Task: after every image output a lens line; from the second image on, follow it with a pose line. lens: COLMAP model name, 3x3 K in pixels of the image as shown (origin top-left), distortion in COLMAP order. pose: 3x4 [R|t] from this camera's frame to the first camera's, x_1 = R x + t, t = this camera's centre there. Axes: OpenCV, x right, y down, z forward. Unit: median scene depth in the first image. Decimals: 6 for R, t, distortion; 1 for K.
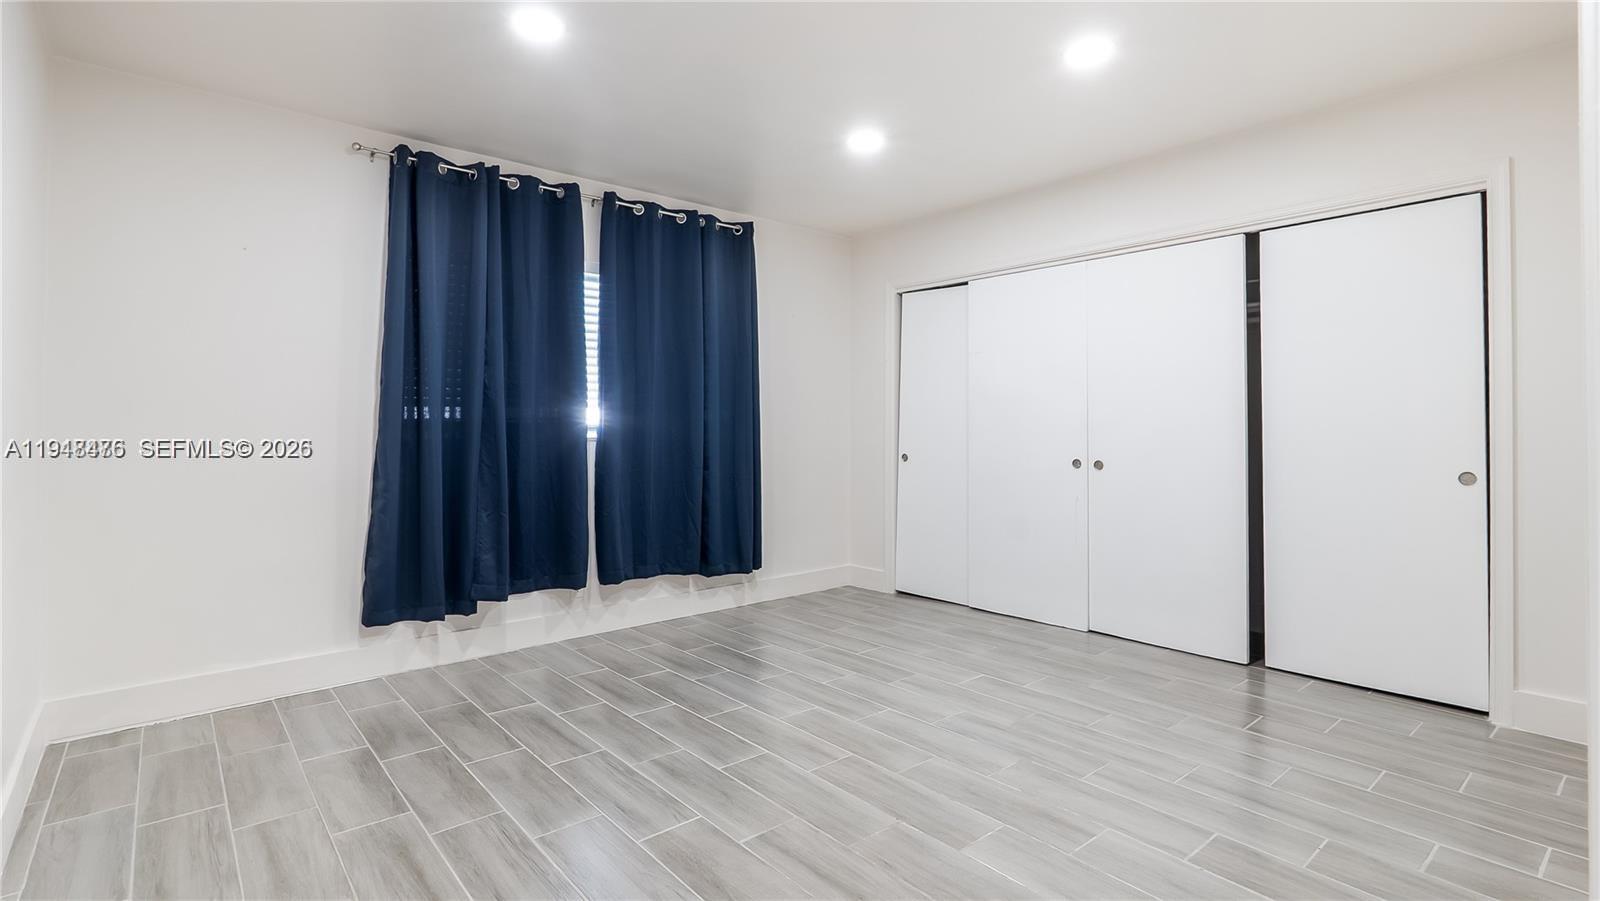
lens RADIAL K [[750.1, 0, 805.2], [0, 750.1, 414.2], [0, 0, 1]] dist [0.003356, 0.001058]
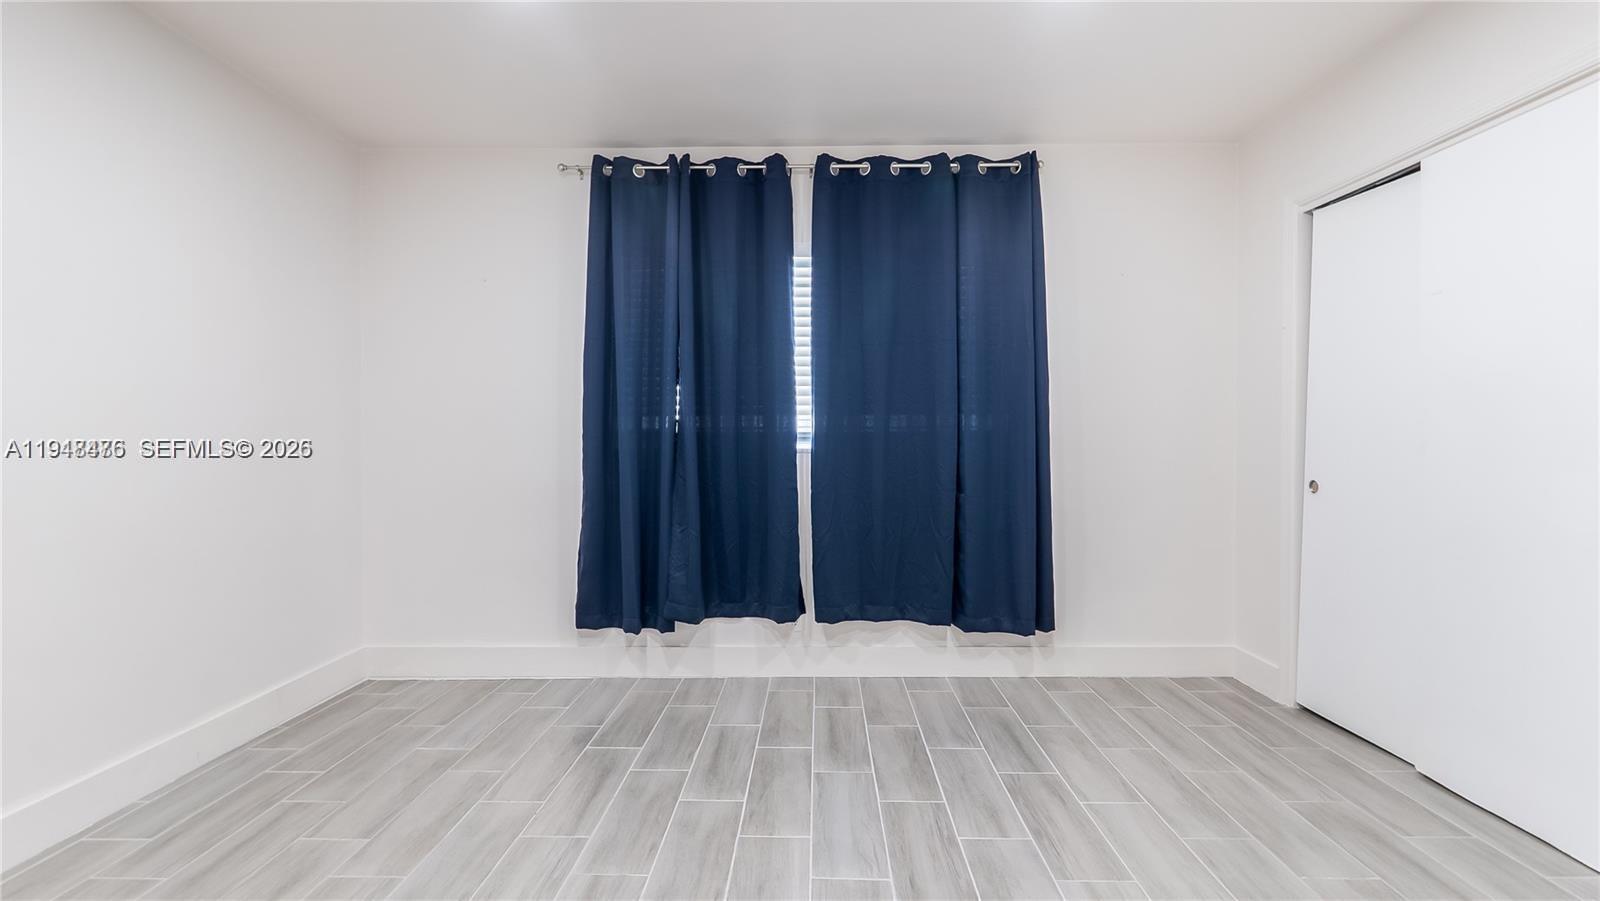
lens RADIAL K [[743.5, 0, 807.3], [0, 743.5, 443.6], [0, 0, 1]] dist [-0.003803, 0.000195]
pose [[0.747596, 0.005917, -0.664127, 0.294115], [0.014165, 0.999591, 0.024851, 0.004052], [0.664003, -0.027986, 0.747206, 0.383164]]
